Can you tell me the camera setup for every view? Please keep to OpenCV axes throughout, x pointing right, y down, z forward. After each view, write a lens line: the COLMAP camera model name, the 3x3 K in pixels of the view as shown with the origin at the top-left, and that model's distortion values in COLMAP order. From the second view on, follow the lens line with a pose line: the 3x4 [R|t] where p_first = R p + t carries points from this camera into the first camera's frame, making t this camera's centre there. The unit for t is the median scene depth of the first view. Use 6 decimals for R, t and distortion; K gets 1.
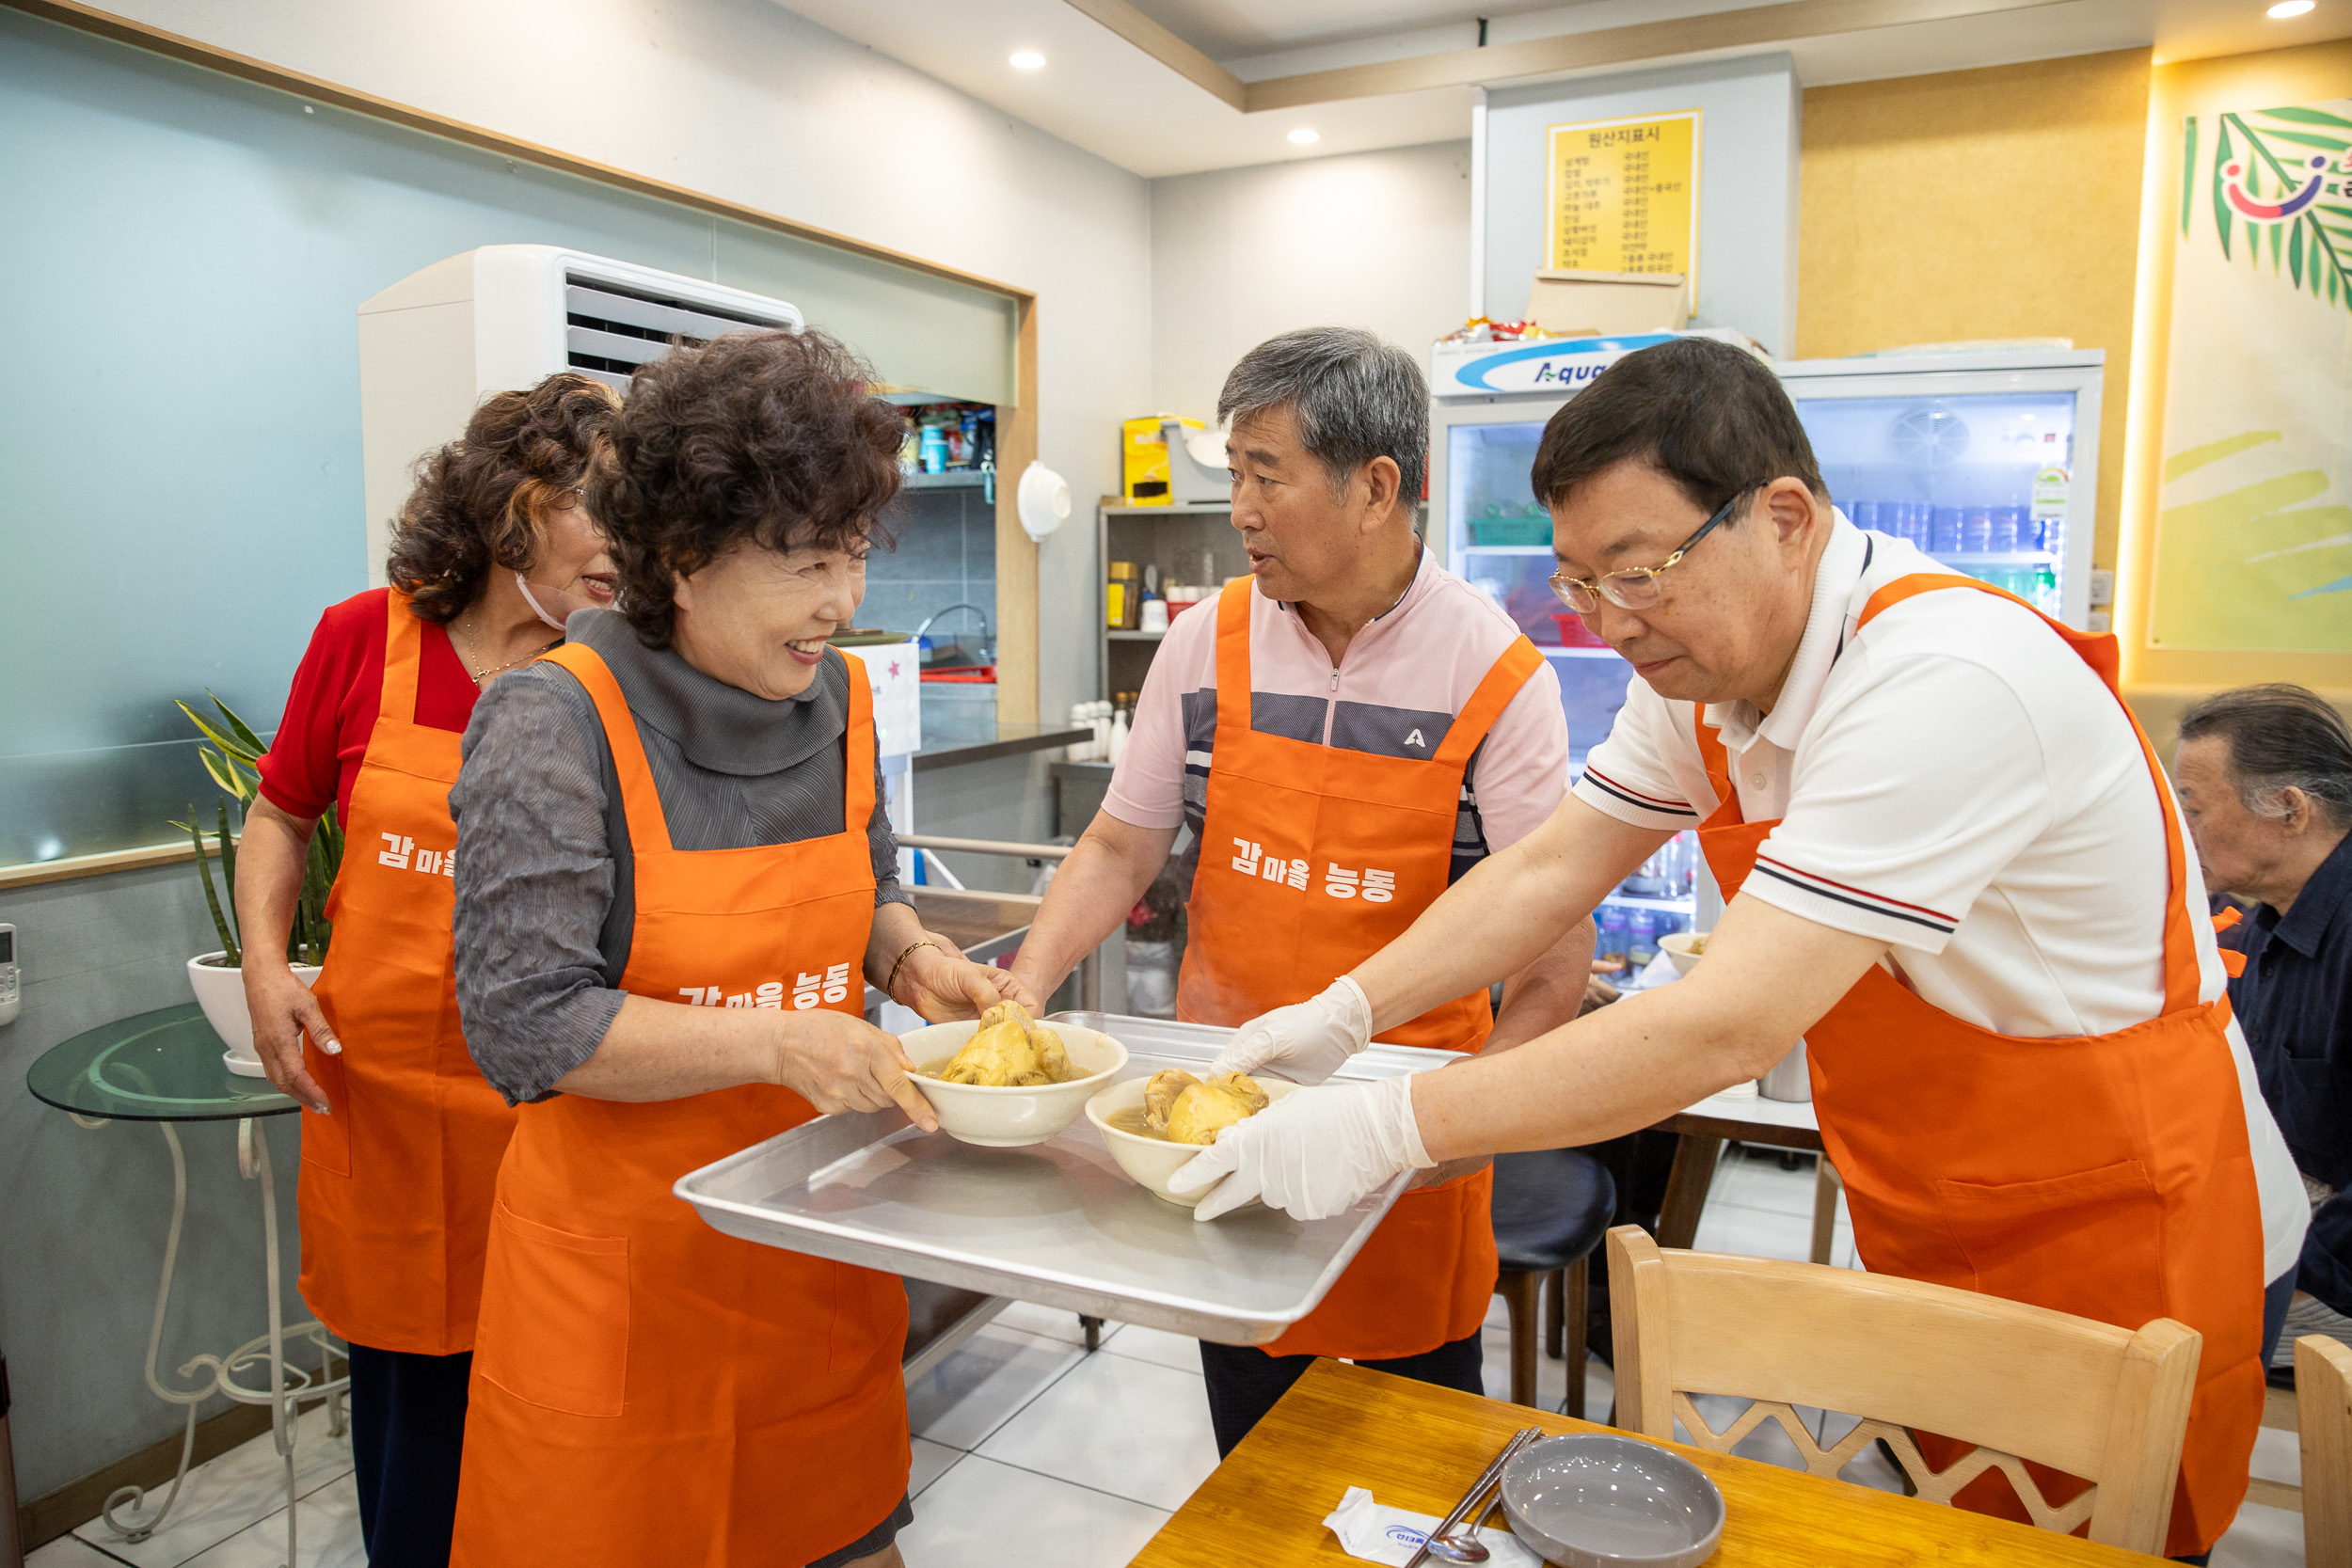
lens RADIAL K [[1605.4, 0, 1176.0], [0, 1605.4, 784.0], [0, 0, 1]] dist [-0.115250, 0.095218]
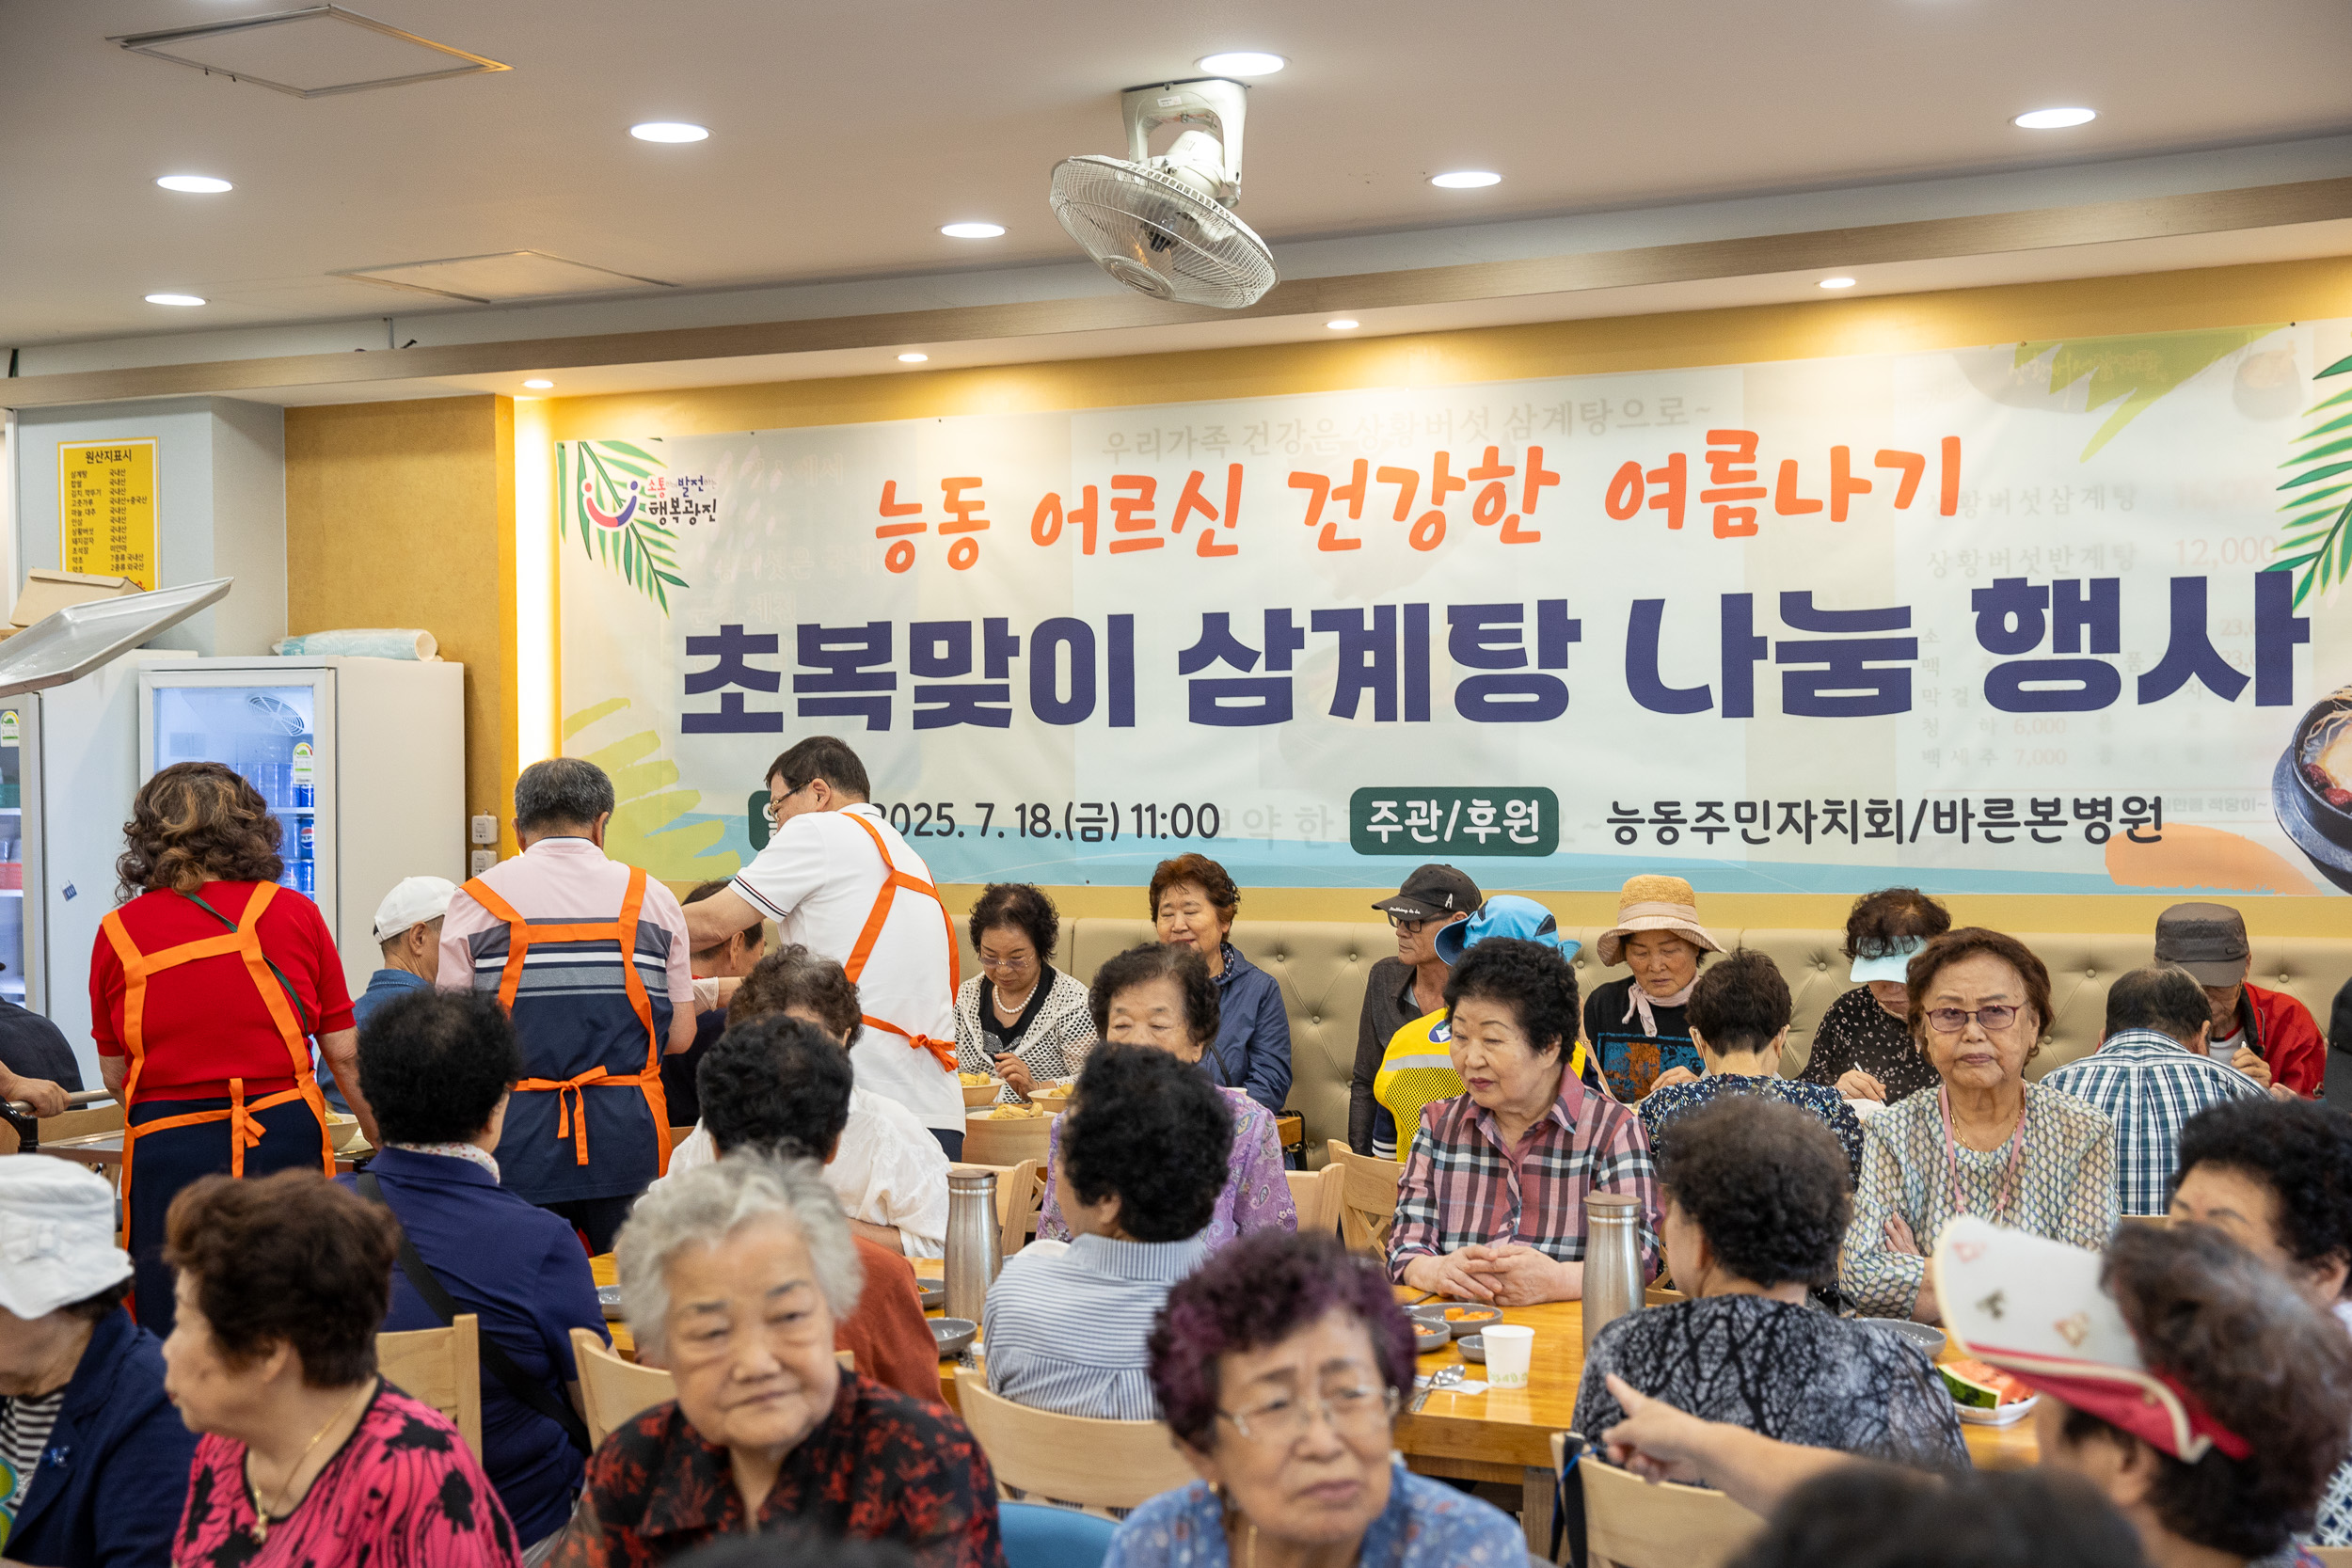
lens RADIAL K [[2906.4, 0, 1178.7], [0, 2906.4, 801.7], [0, 0, 1]] dist [0.034393, 0.126416]
pose [[0.998966, -0.011591, 0.043961, 1.037917], [0.016196, 0.994245, -0.105900, 0.099389], [-0.042481, 0.106503, 0.993405, -1.262454]]
